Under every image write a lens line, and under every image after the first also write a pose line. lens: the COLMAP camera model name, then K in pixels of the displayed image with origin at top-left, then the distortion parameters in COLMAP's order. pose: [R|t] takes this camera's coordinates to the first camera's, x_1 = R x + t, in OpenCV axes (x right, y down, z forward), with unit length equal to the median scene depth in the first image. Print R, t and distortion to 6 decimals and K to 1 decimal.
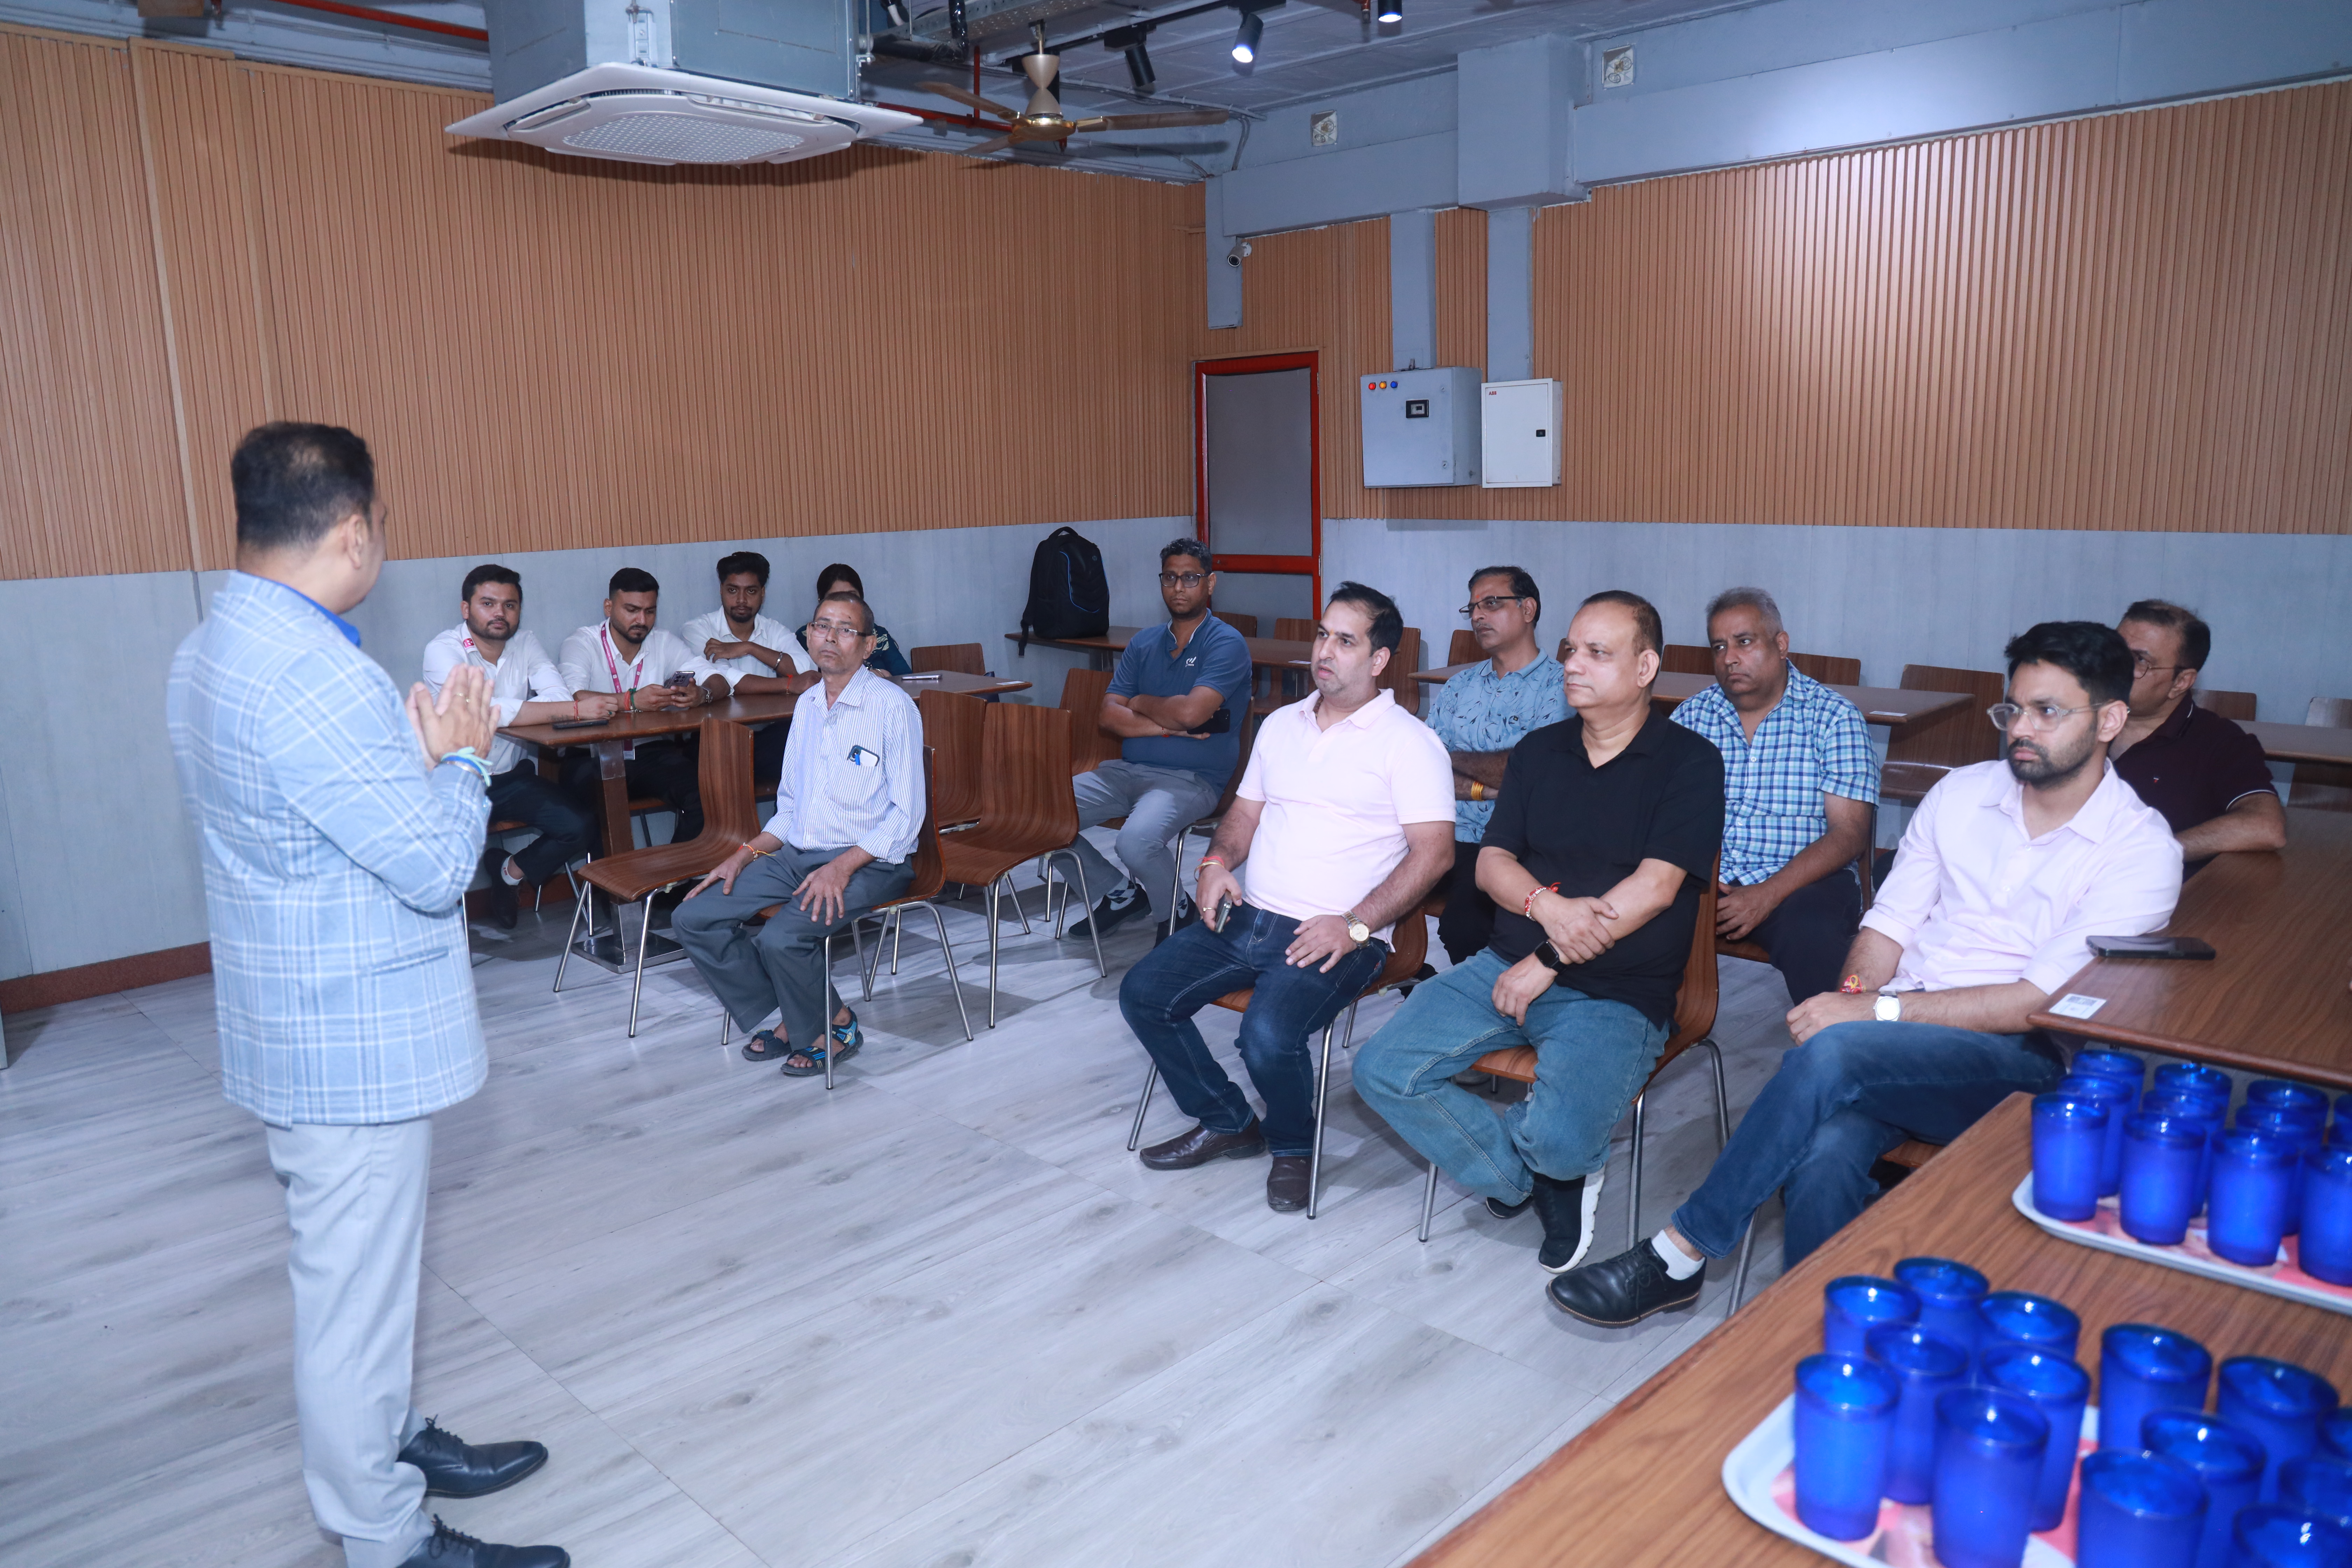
lens RADIAL K [[1639.4, 0, 1149.4], [0, 1639.4, 777.2], [0, 0, 1]] dist [-0.134609, 0.064184]
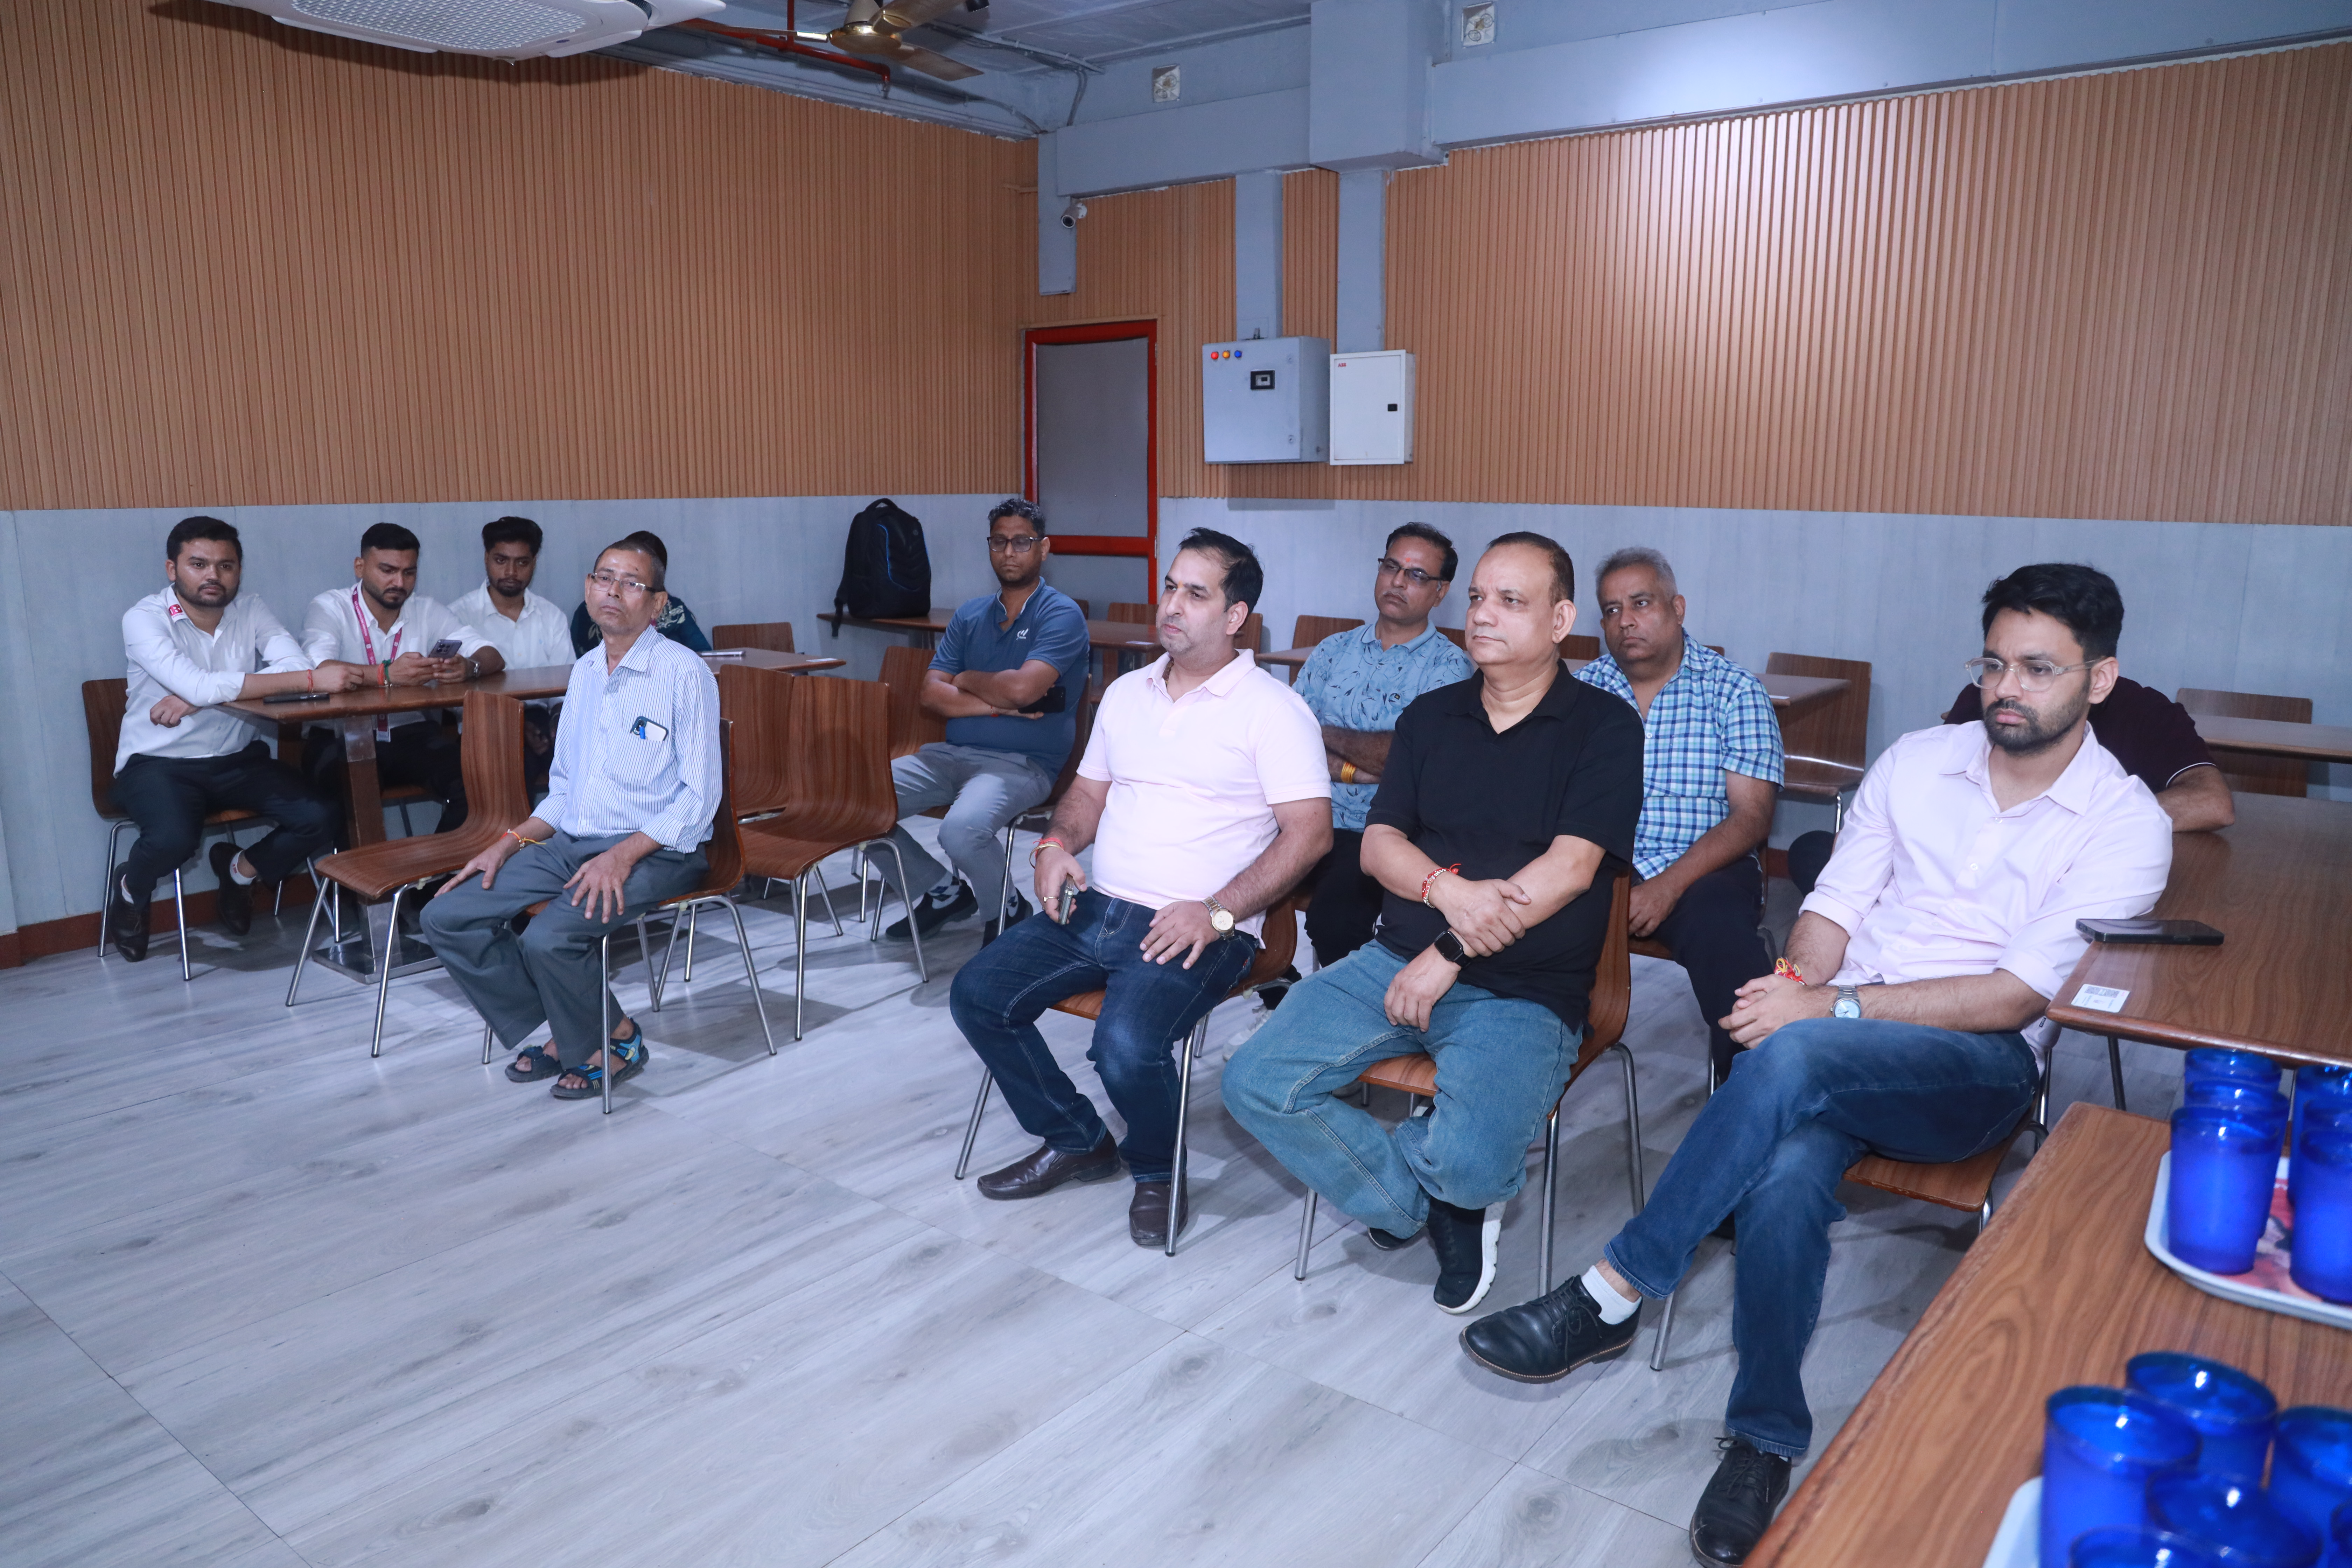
lens RADIAL K [[1624.1, 0, 1178.1], [0, 1624.1, 796.4], [0, 0, 1]] dist [-0.115264, 0.081053]
pose [[0.991539, 0.003620, 0.129756, -0.006879], [-0.004097, 0.999986, 0.003406, 0.019811], [-0.129742, -0.003909, 0.991540, 0.121745]]
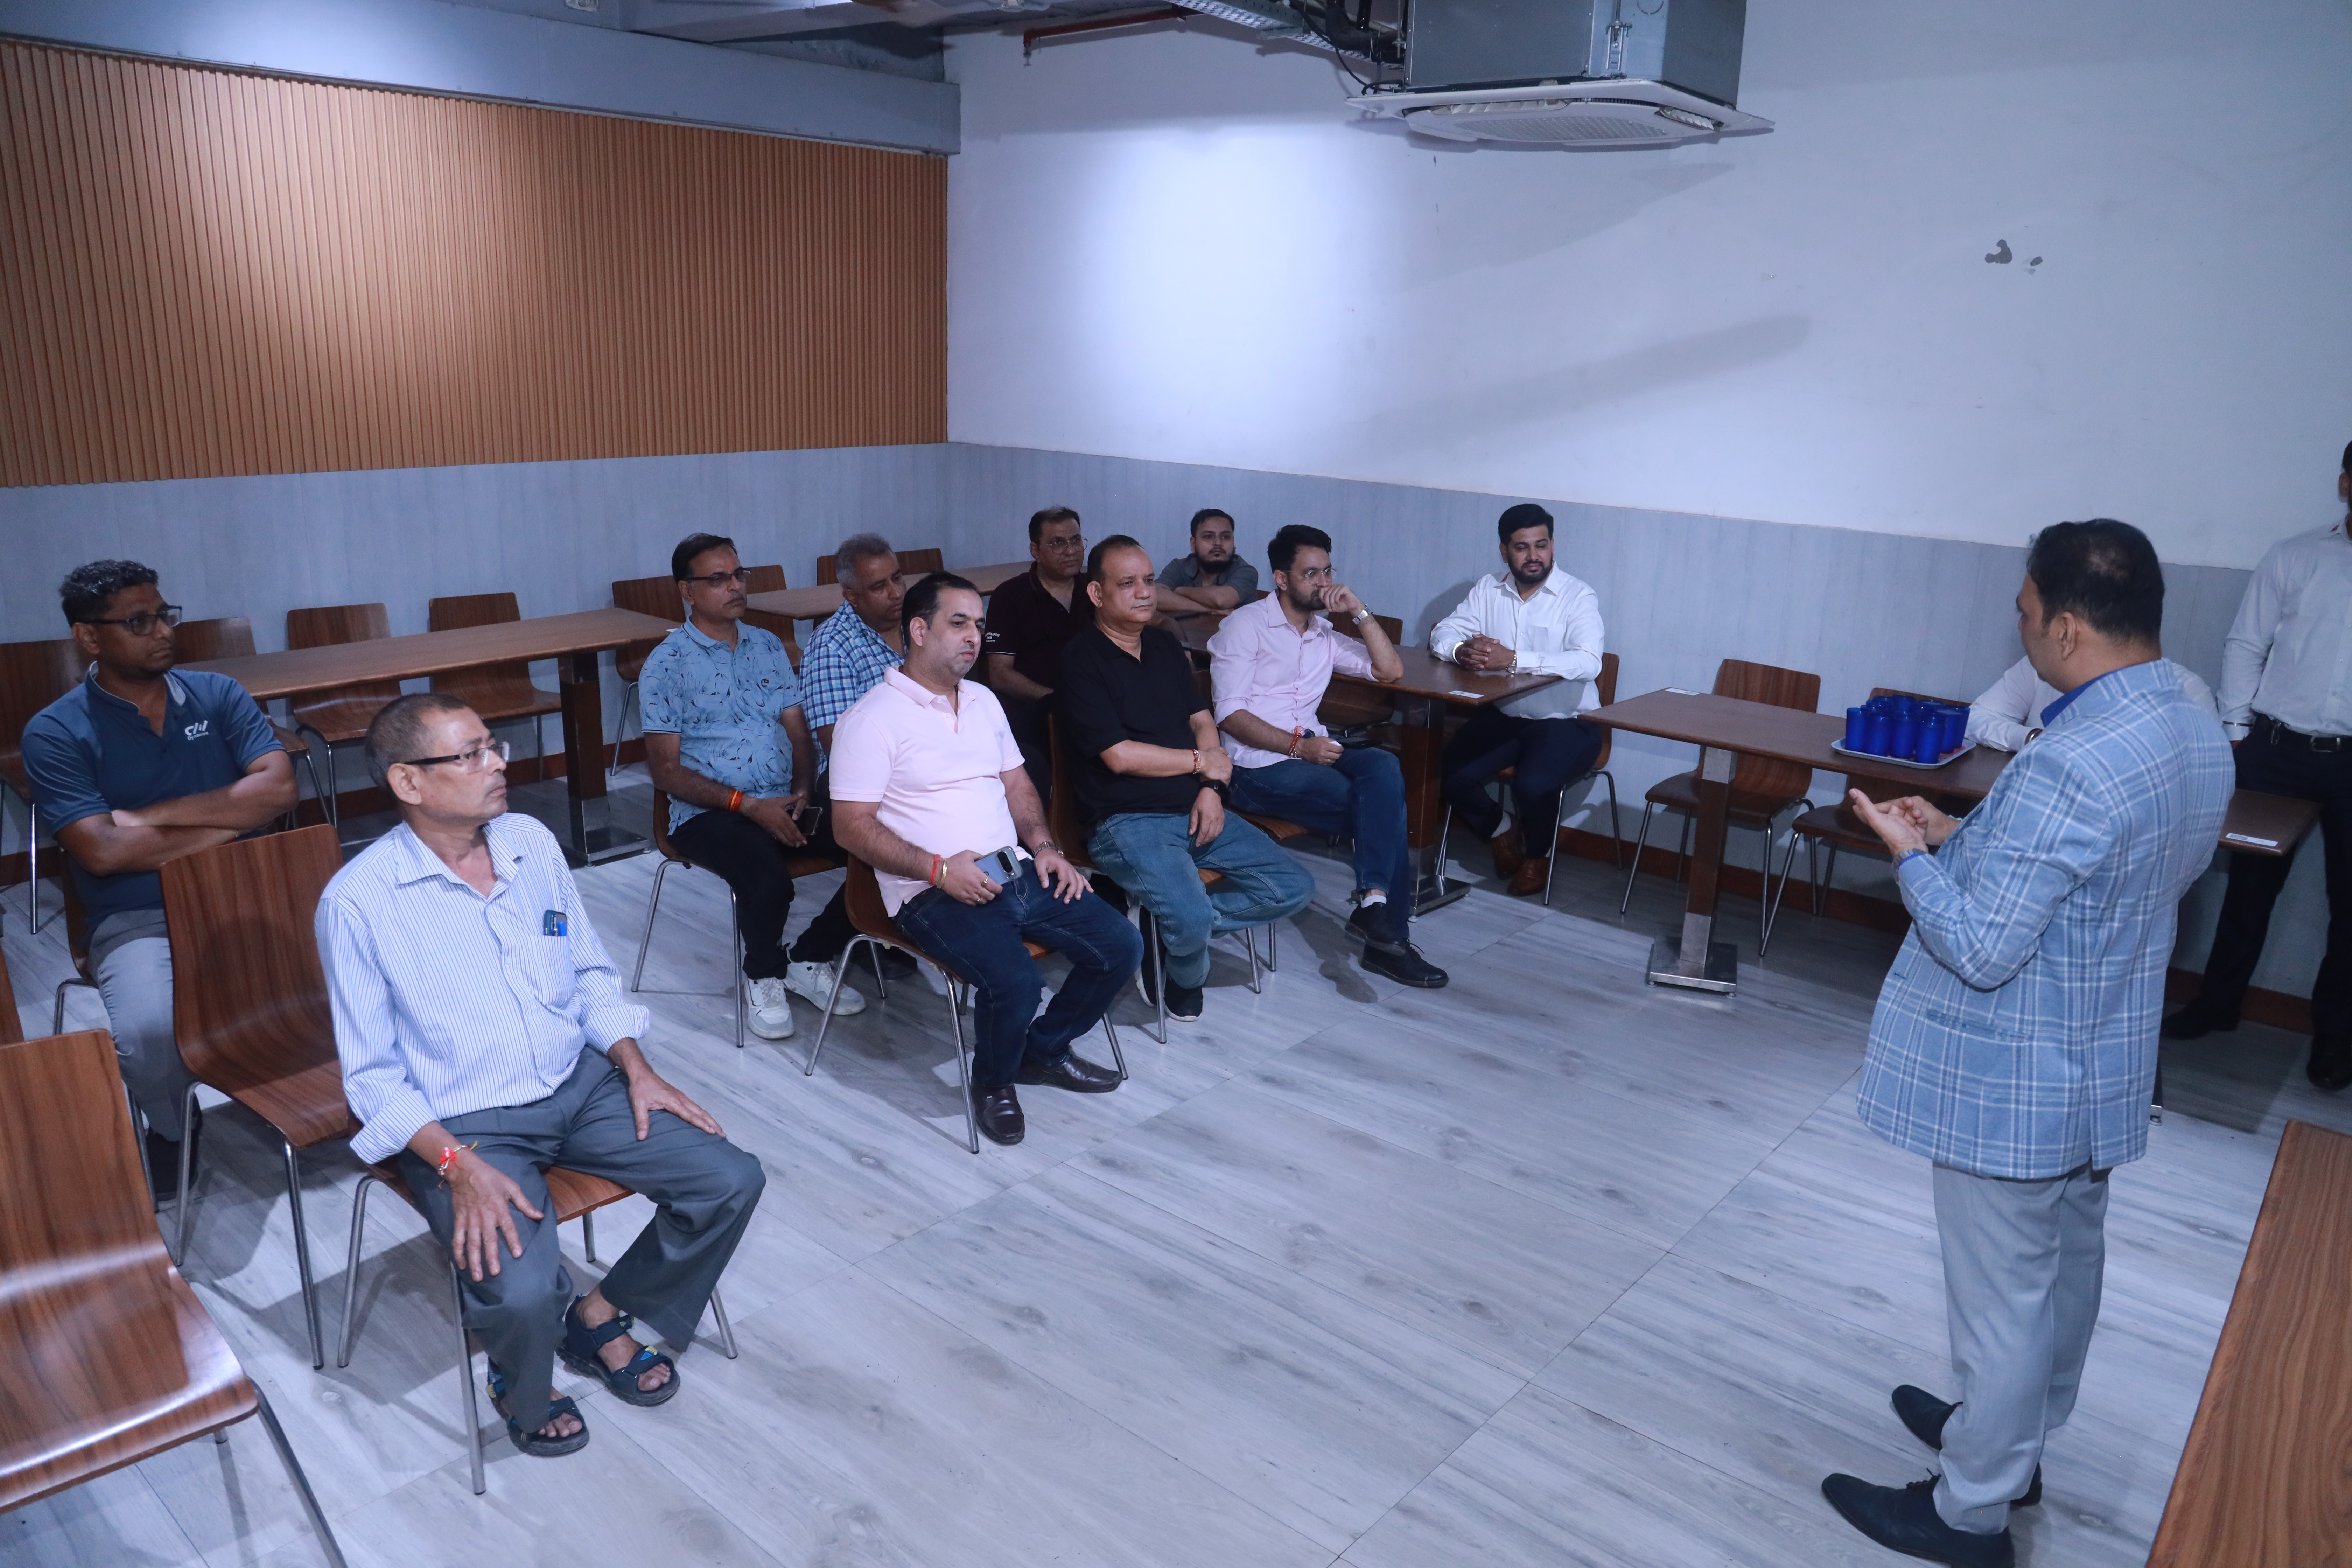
lens RADIAL K [[1624.1, 0, 1178.1], [0, 1624.1, 796.4], [0, 0, 1]] dist [-0.115264, 0.081053]
pose [[-0.092519, -0.257022, 0.961967, -0.856455], [0.152908, 0.950983, 0.268794, -0.212862], [-0.983900, 0.171961, -0.048683, 0.815132]]
